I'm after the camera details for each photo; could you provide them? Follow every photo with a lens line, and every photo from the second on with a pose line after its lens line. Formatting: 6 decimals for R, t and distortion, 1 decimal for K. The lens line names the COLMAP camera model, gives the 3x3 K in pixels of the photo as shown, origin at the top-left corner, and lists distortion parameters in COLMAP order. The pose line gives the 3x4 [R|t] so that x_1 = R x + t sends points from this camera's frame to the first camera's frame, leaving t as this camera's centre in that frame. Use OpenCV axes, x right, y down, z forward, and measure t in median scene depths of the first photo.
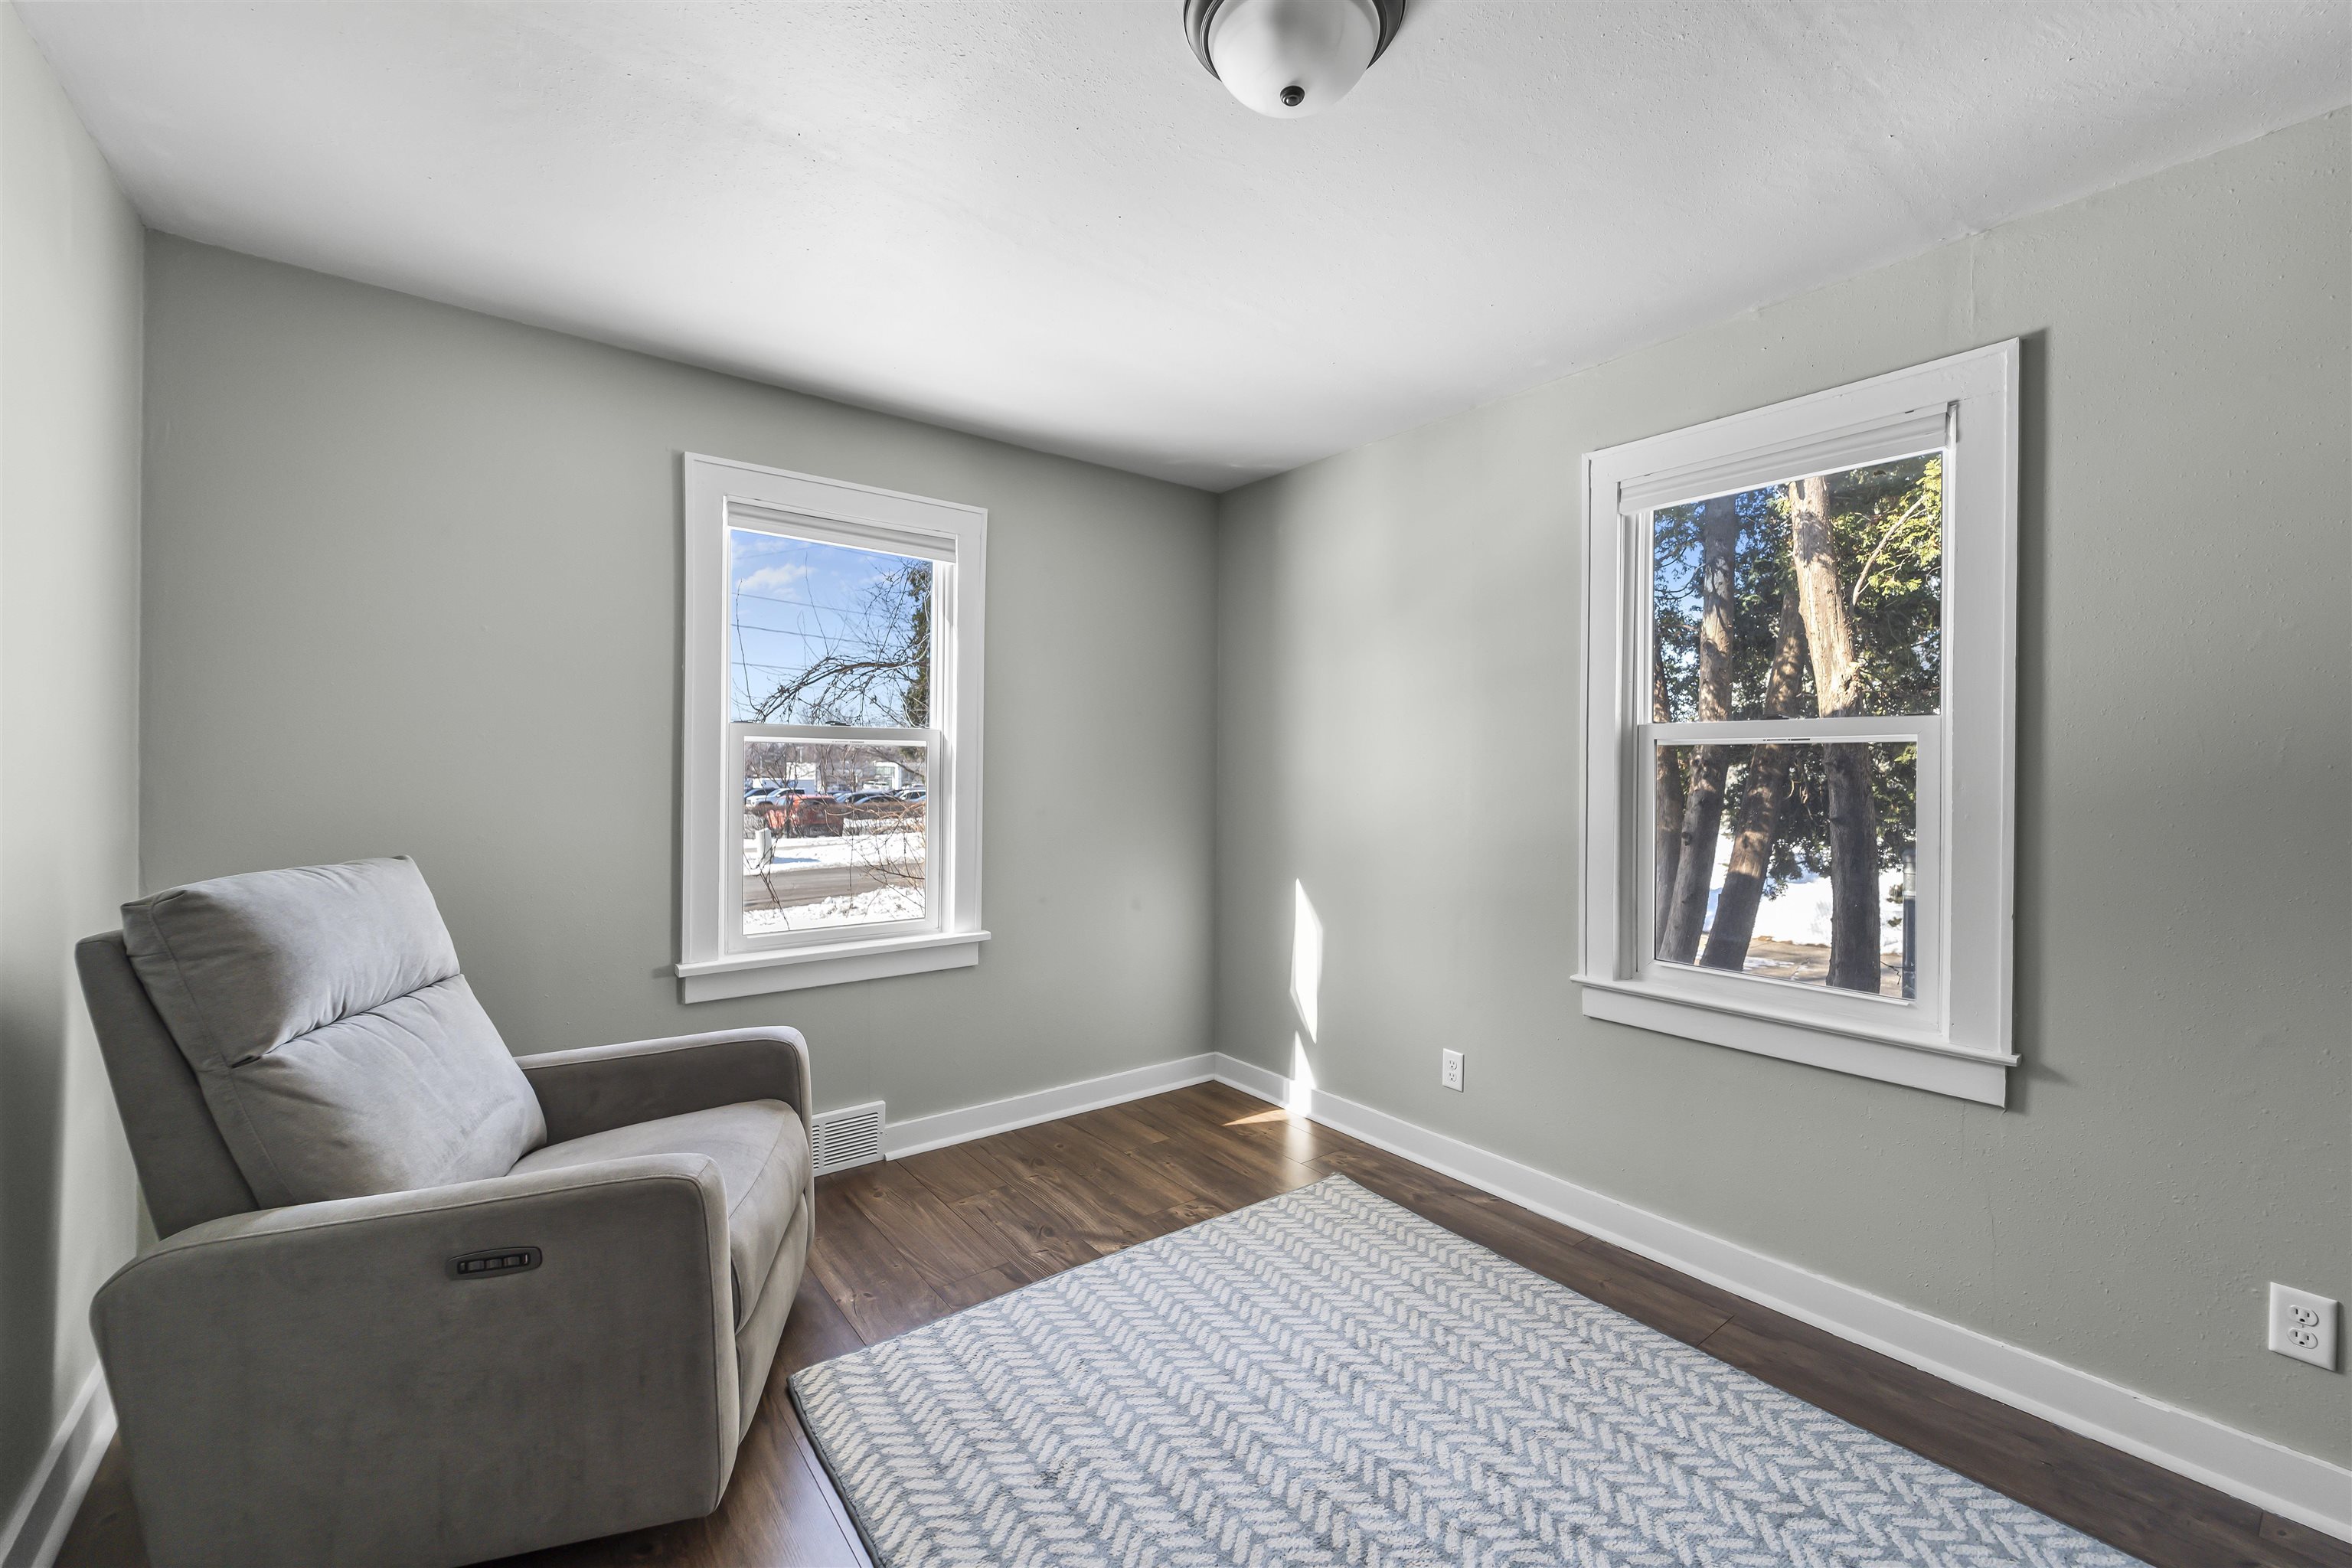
lens RADIAL K [[938.1, 0, 1176.0], [0, 938.1, 784.0], [0, 0, 1]] dist [0.000316, -0.000117]
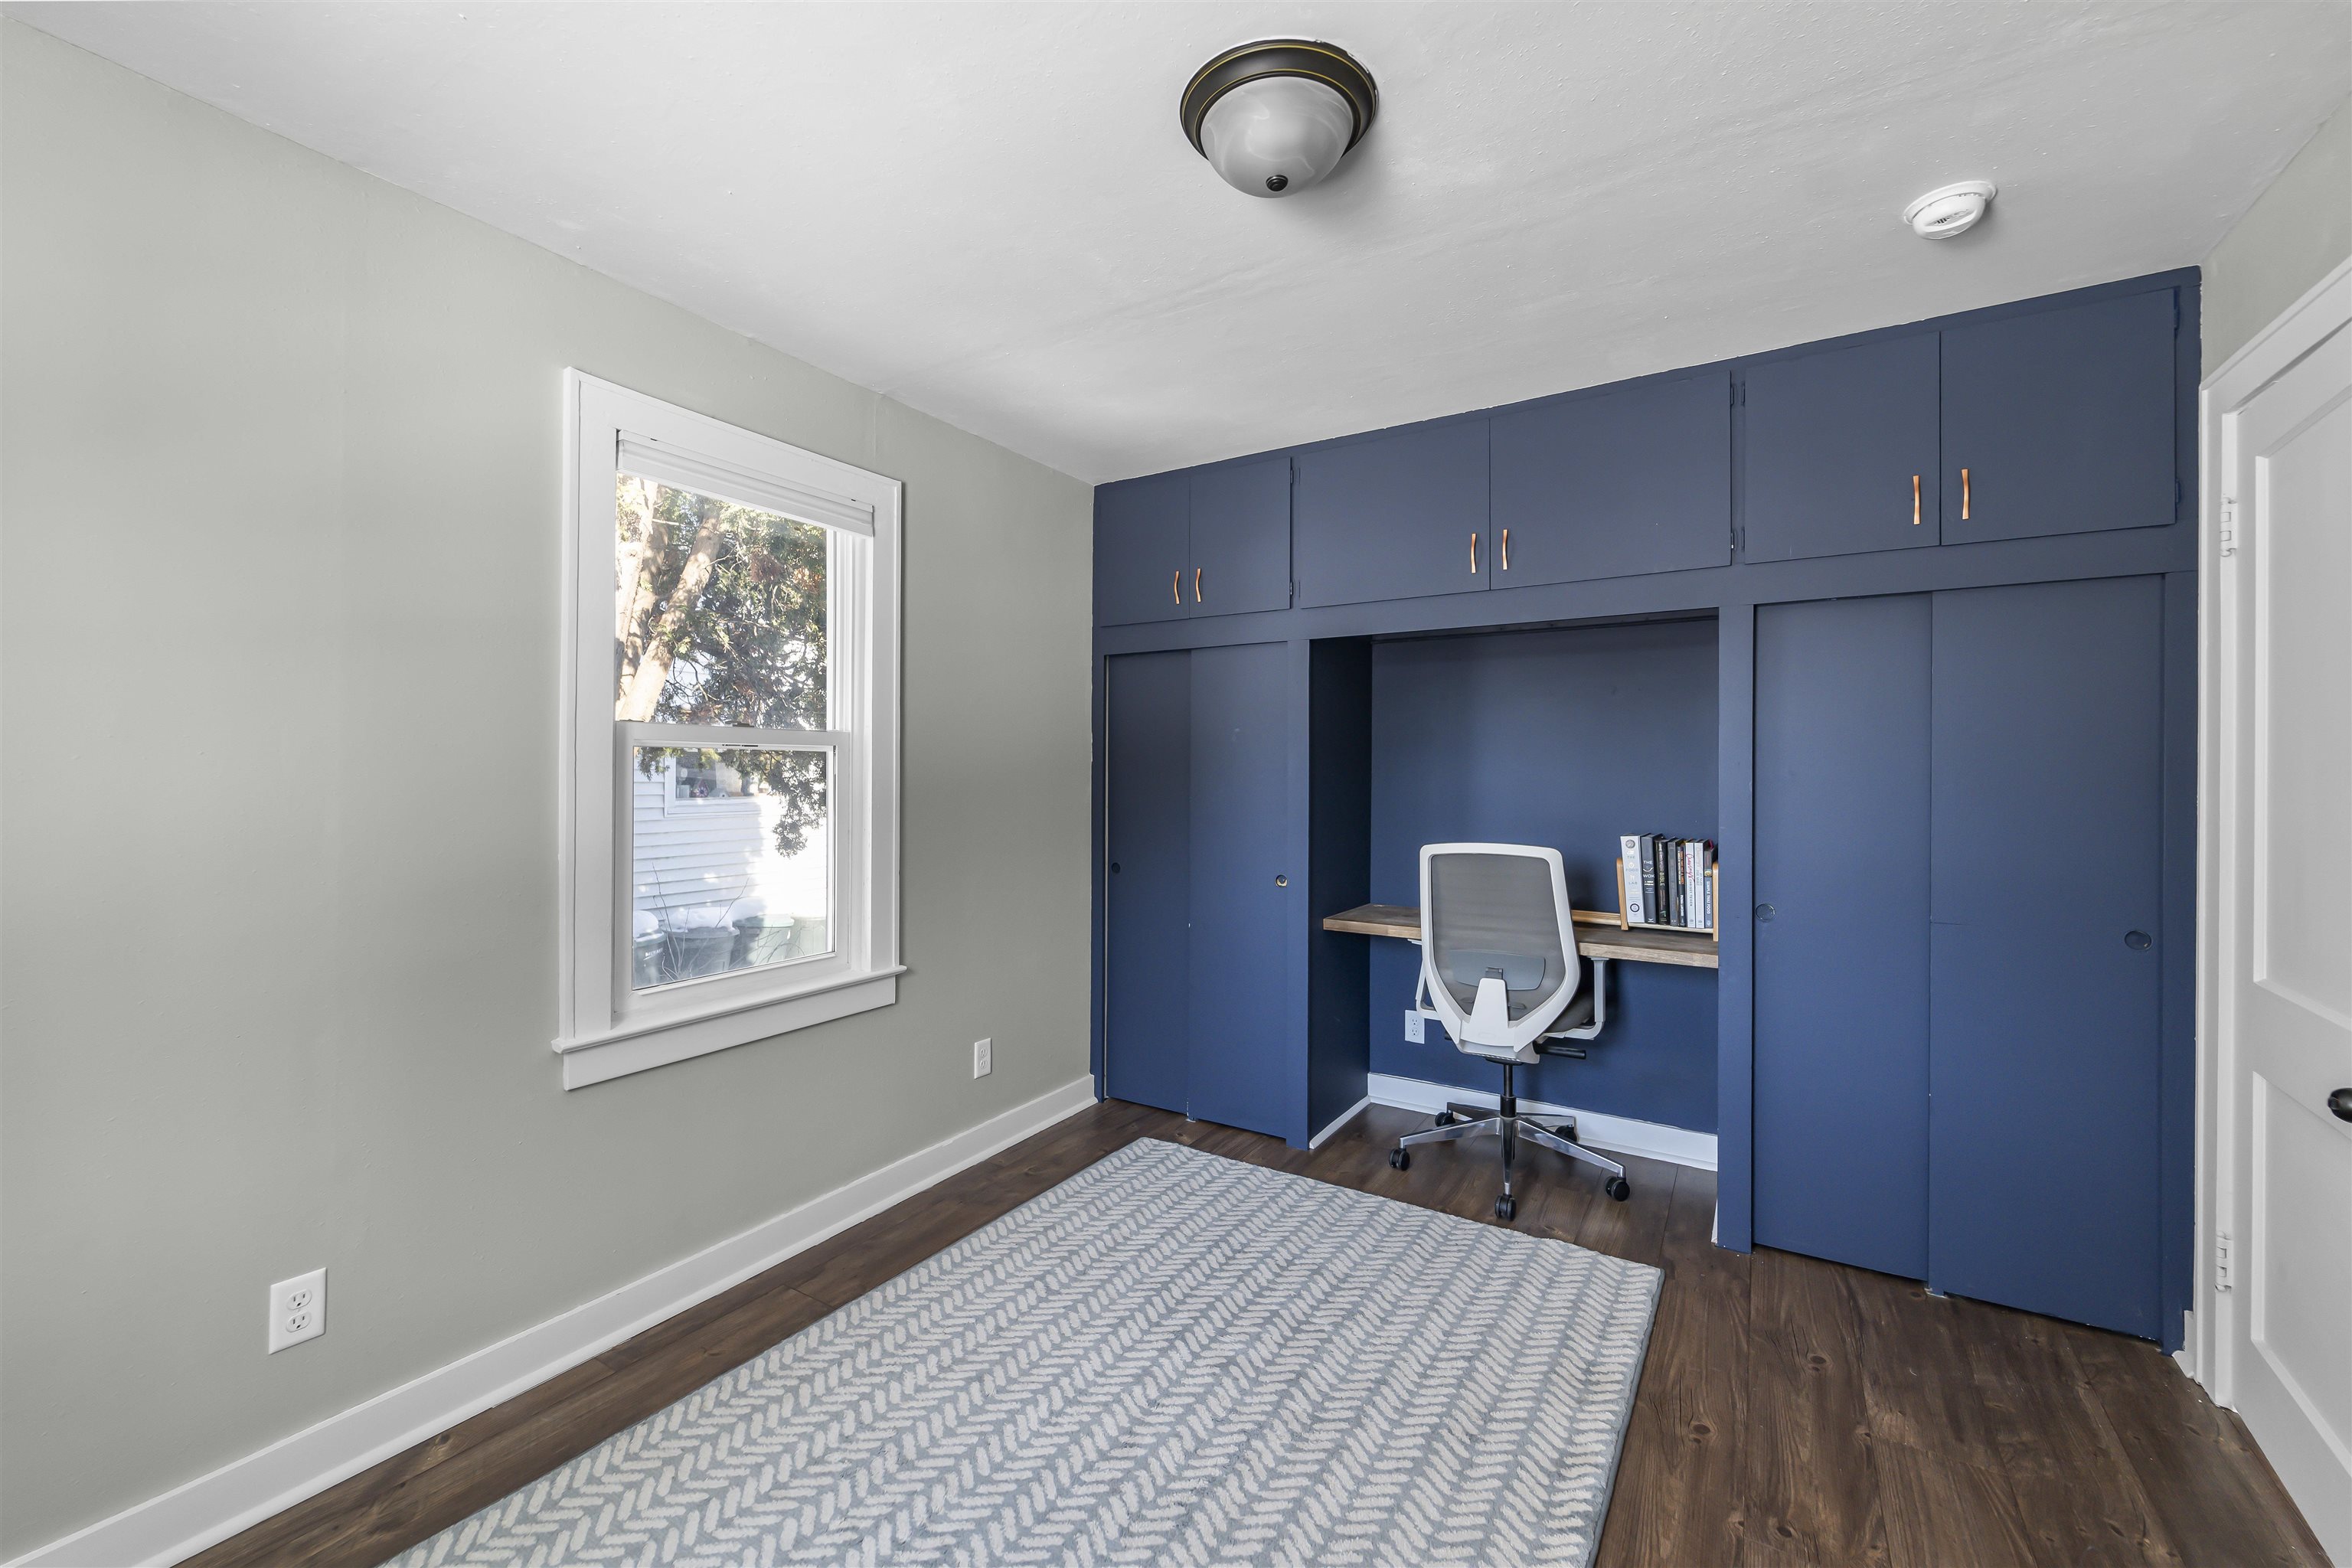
lens RADIAL K [[952.5, 0, 1179.2], [0, 952.5, 773.6], [0, 0, 1]] dist [0.002603, -0.000287]
pose [[-0.360078, -0.006878, 0.932897, -0.602879], [0.007960, 0.999914, 0.010444, -0.024767], [-0.932888, 0.011187, -0.359992, 1.006714]]
